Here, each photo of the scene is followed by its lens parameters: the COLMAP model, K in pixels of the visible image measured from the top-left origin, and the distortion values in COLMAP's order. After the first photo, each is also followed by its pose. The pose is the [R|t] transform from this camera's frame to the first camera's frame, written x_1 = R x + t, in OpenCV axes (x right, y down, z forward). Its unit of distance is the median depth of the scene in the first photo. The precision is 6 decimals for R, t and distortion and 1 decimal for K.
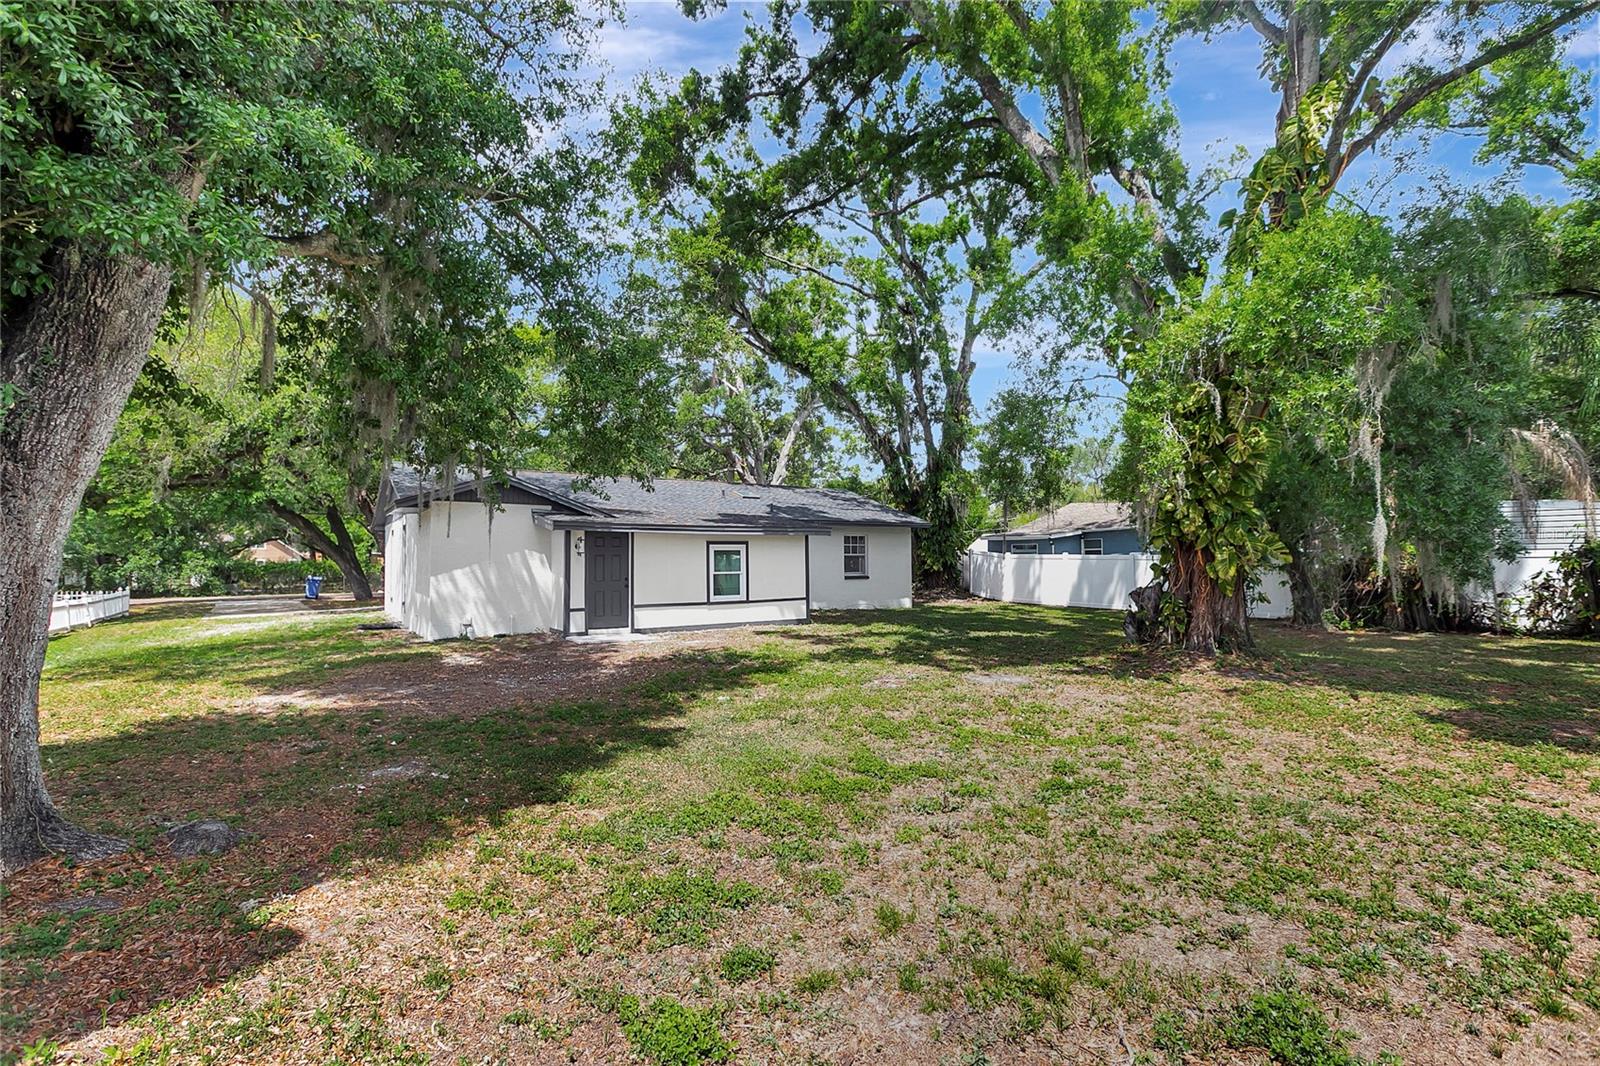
lens RADIAL K [[734.0, 0, 800.0], [0, 734.0, 533.0], [0, 0, 1]] dist [-0.010441, 0.001444]
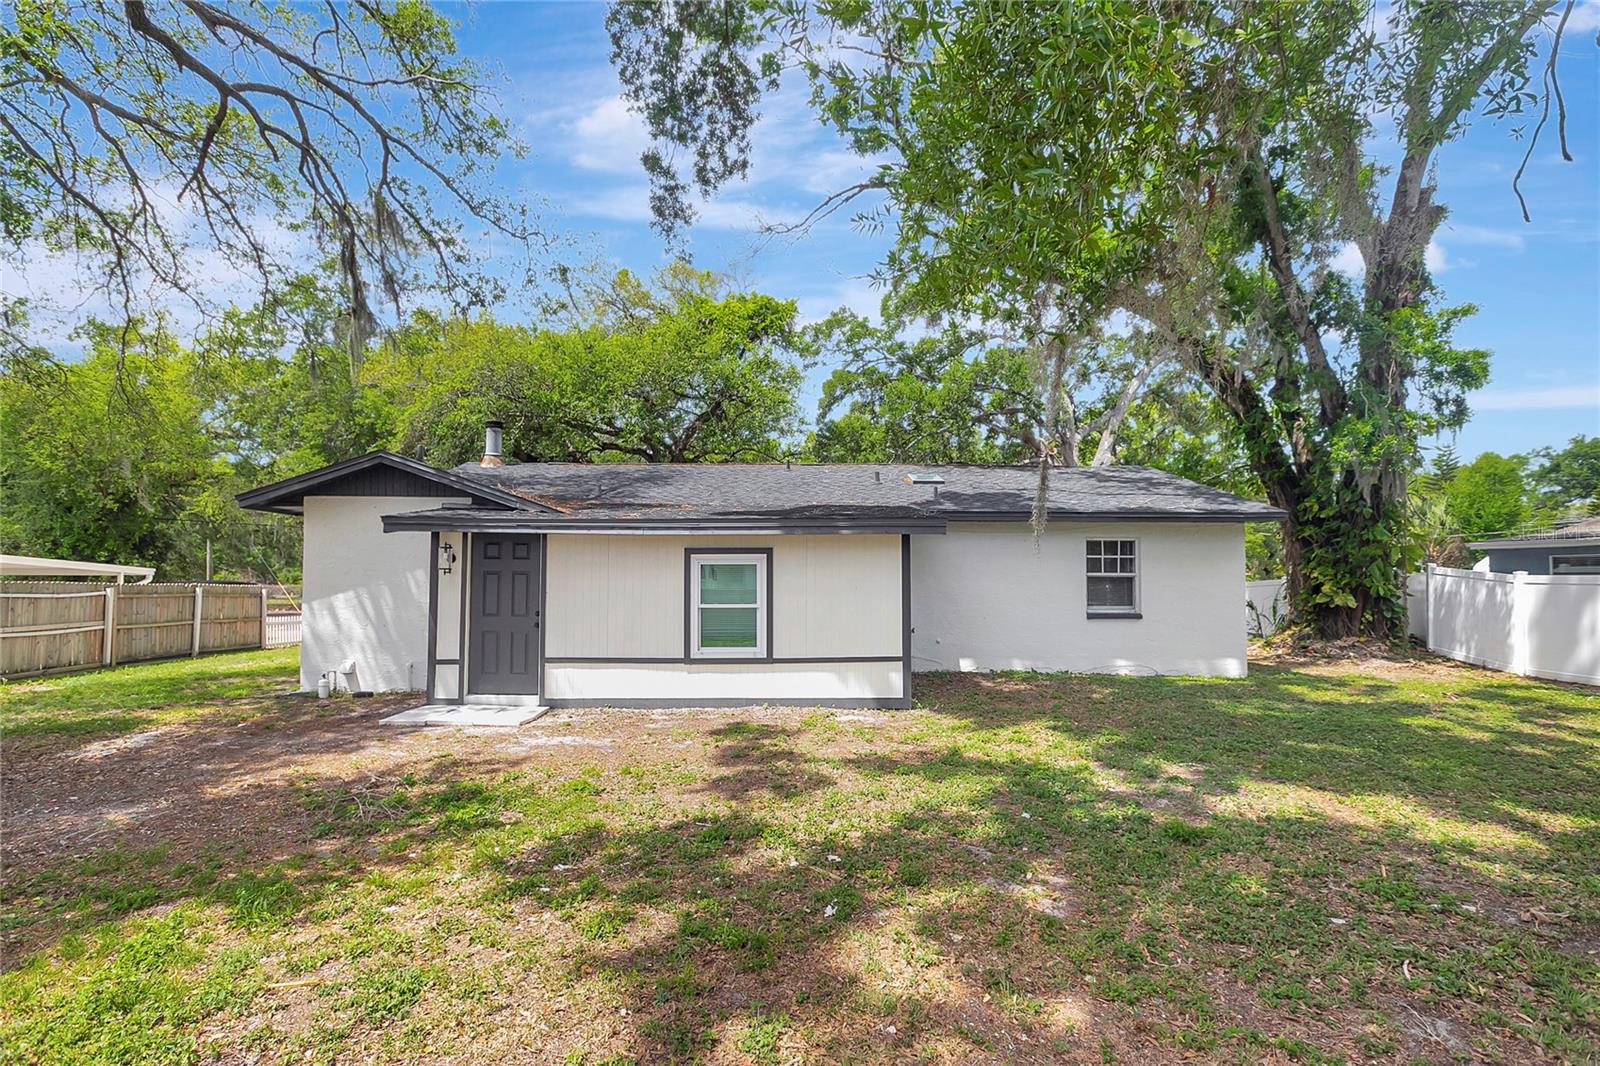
lens RADIAL K [[738.7, 0, 776.1], [0, 738.7, 575.9], [0, 0, 1]] dist [-0.017564, 0.000282]
pose [[0.834929, 0.002369, -0.550352, 0.250204], [0.013886, 0.999582, 0.025369, 0.019486], [0.550182, -0.028824, 0.834547, 0.599087]]
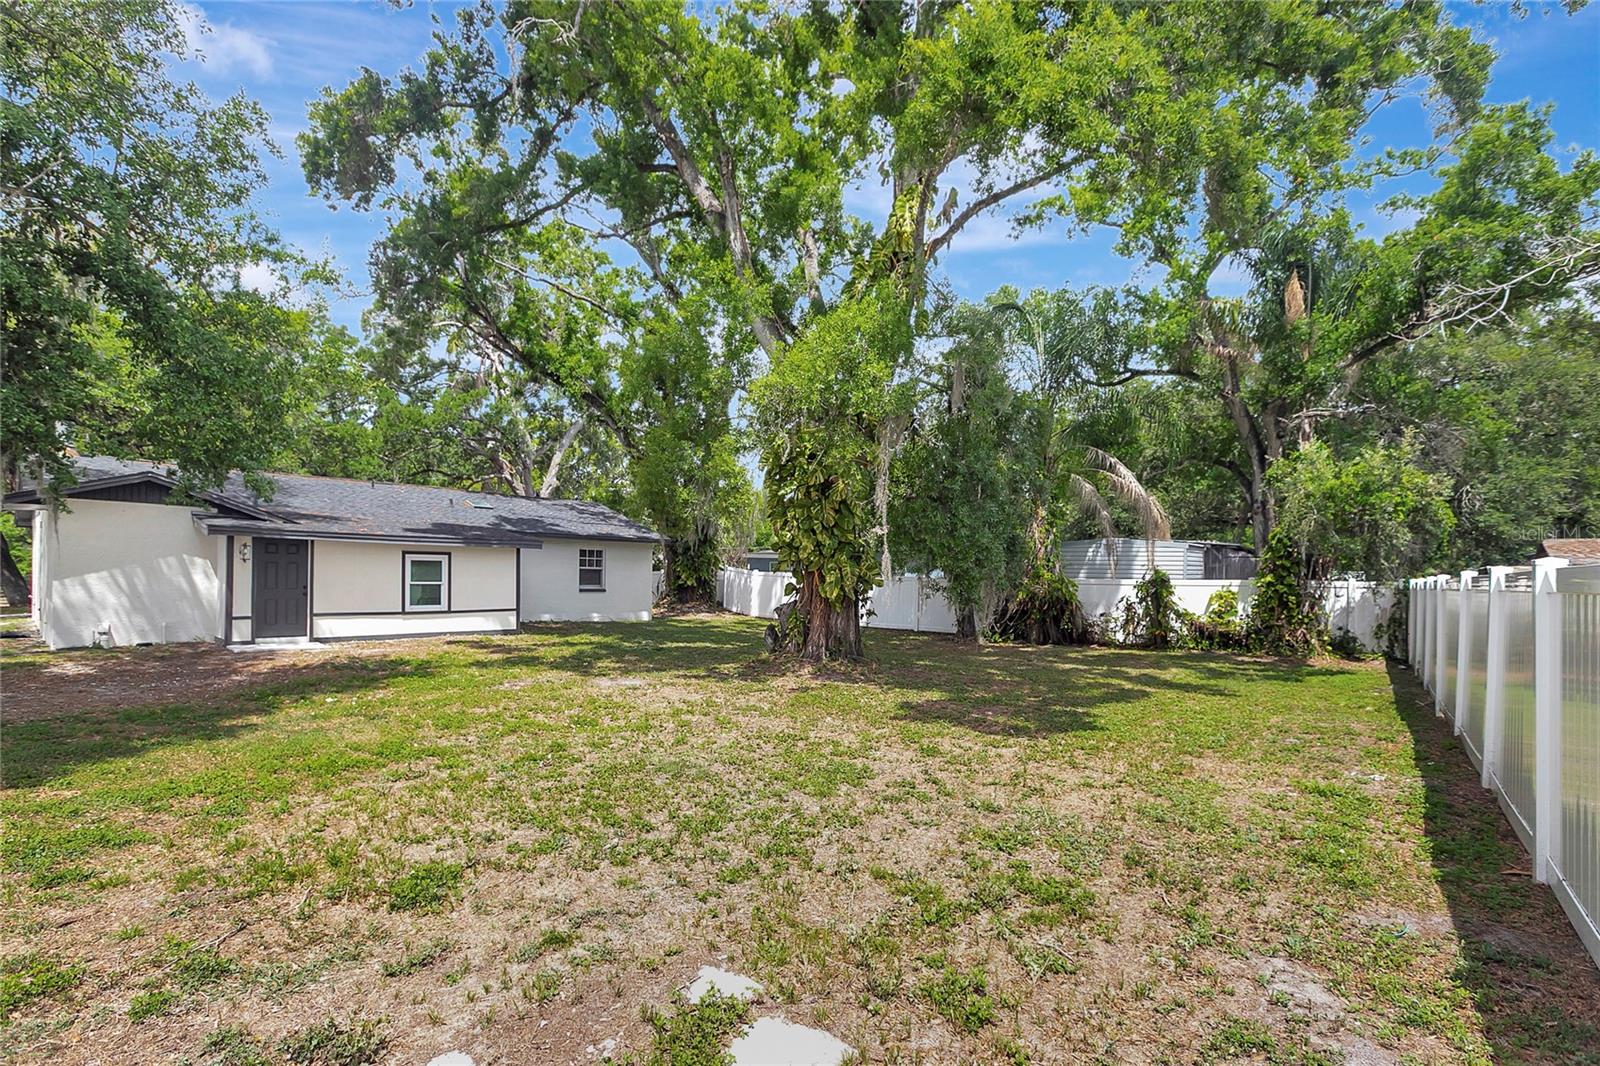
lens RADIAL K [[749.0, 0, 796.2], [0, 749.0, 576.0], [0, 0, 1]] dist [-0.019056, 0.026508]
pose [[0.973811, 0.024325, 0.226054, 0.174475], [-0.033439, 0.998771, 0.036574, -0.010679], [-0.224886, -0.043175, 0.973428, -0.118026]]
